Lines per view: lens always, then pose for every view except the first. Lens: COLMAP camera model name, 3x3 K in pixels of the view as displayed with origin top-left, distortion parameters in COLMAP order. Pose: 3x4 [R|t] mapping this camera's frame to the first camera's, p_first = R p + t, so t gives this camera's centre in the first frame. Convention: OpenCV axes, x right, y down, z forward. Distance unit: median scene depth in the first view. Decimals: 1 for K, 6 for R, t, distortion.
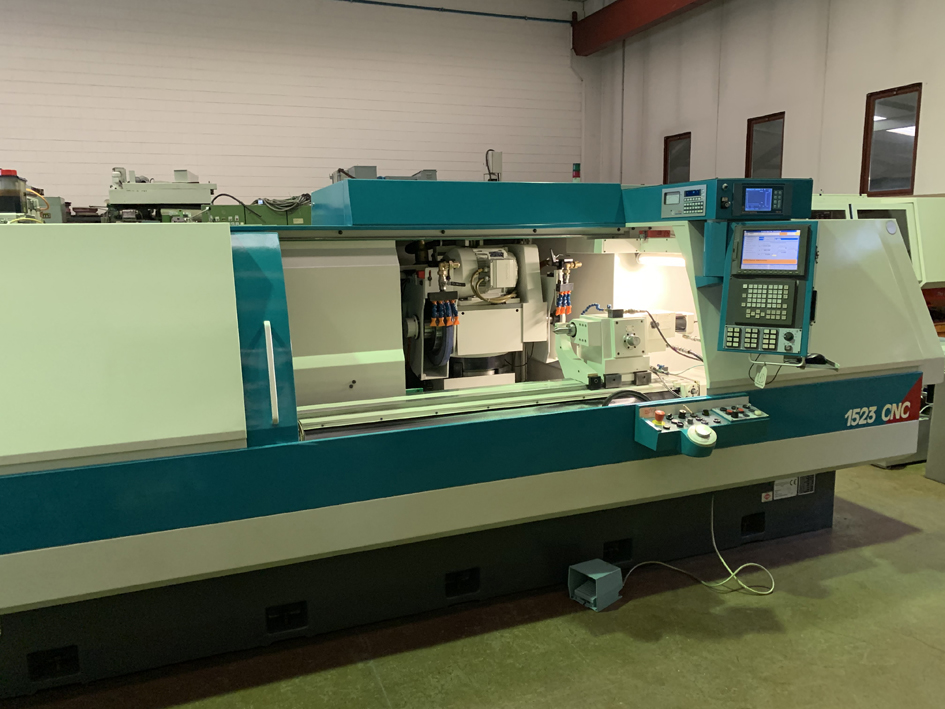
lens RADIAL K [[725.9, 0, 470.6], [0, 725.9, 352.1], [0, 0, 1]] dist [0.023569, -0.024641]
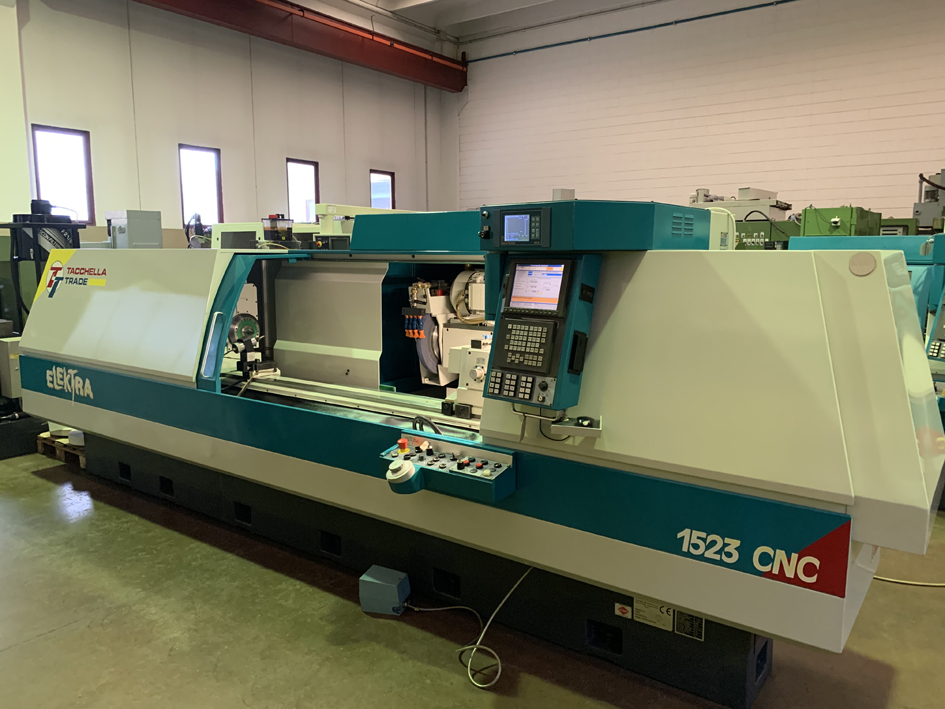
lens RADIAL K [[725.9, 0, 471.1], [0, 725.9, 346.5], [0, 0, 1]] dist [0.023569, -0.024641]
pose [[0.529438, 0.125965, -0.838945, 1.036078], [-0.144071, 0.987901, 0.057410, -0.106867], [0.836026, 0.090473, 0.541180, 0.478998]]
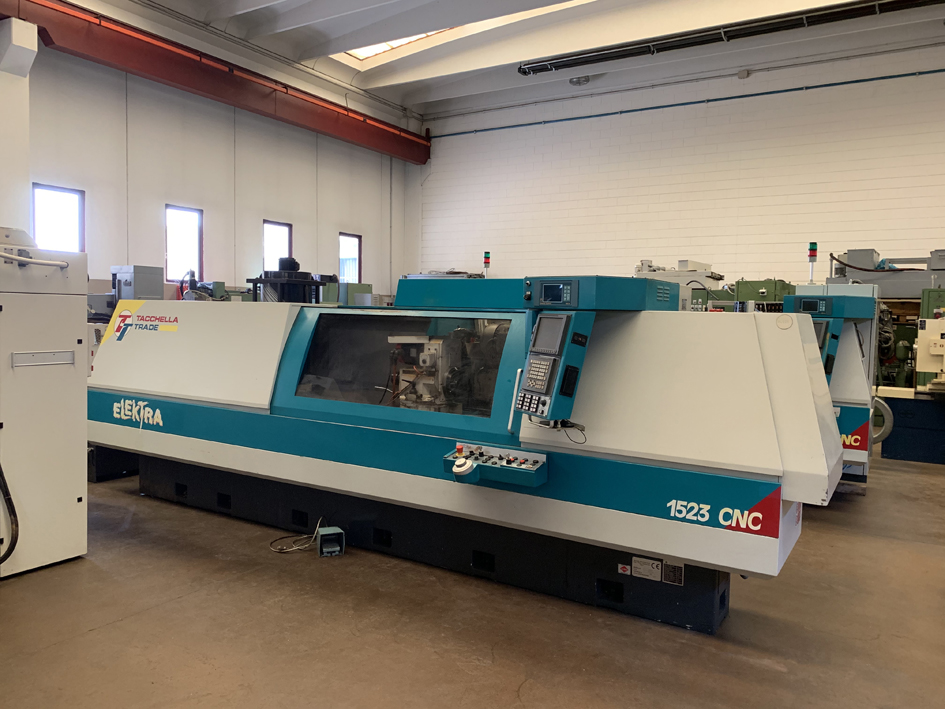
lens RADIAL K [[725.9, 0, 468.6], [0, 725.9, 348.4], [0, 0, 1]] dist [0.023569, -0.024641]
pose [[0.594492, 0.068997, -0.801136, 1.222608], [-0.159637, 0.986607, -0.033491, -0.050769], [0.788096, 0.147801, 0.597545, 0.163149]]
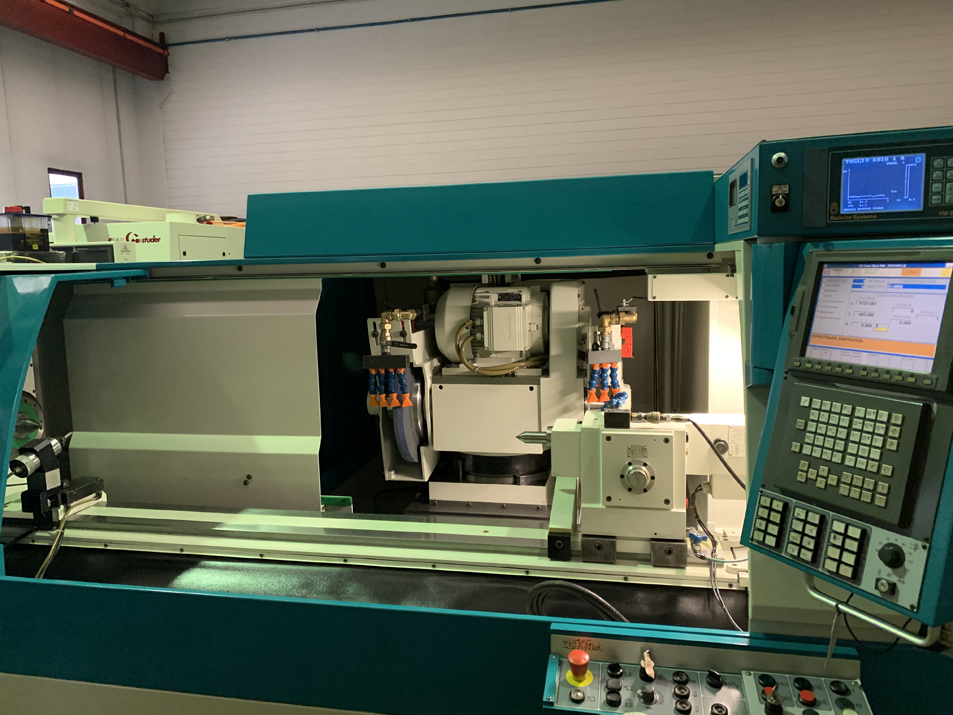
lens RADIAL K [[732.0, 0, 465.7], [0, 732.0, 344.6], [0, 0, 1]] dist [0.023569, -0.024641]
pose [[0.826488, 0.053743, -0.560382, 0.412964], [-0.071920, 0.997356, -0.010421, -0.095793], [0.558341, 0.048916, 0.828168, 0.514543]]
